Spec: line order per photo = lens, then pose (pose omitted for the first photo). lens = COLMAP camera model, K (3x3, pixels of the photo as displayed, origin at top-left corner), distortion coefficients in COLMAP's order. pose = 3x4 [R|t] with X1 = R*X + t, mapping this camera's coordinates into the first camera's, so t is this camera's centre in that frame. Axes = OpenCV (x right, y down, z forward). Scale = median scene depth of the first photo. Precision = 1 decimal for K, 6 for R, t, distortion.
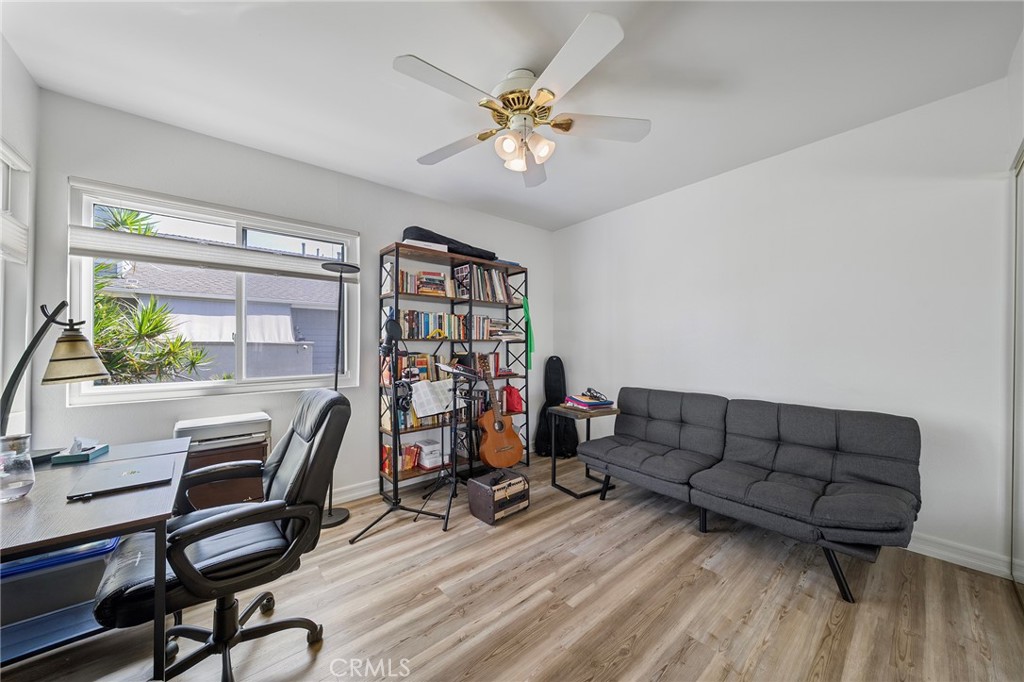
lens RADIAL K [[357.7, 0, 509.4], [0, 357.7, 341.3], [0, 0, 1]] dist [0.000905, -0.001125]
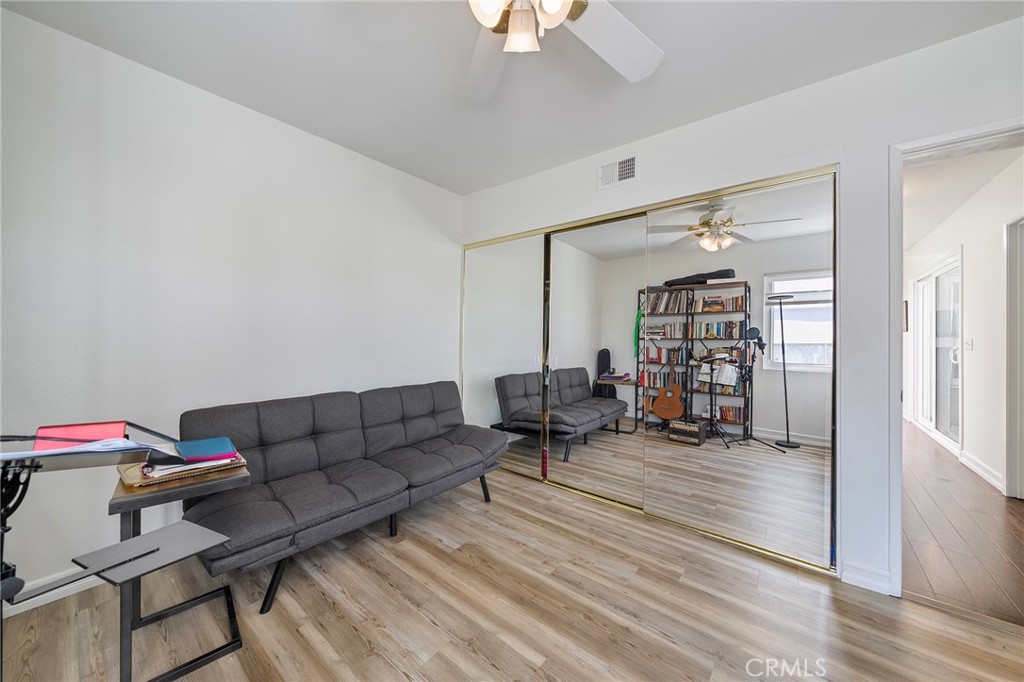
lens RADIAL K [[357.7, 0, 508.3], [0, 357.7, 338.0], [0, 0, 1]] dist [0.000905, -0.001125]
pose [[-0.183220, -0.000948, 0.983071, -0.498365], [-0.012365, 0.999923, -0.001340, 0.019503], [-0.982994, -0.012401, -0.183218, 1.032080]]
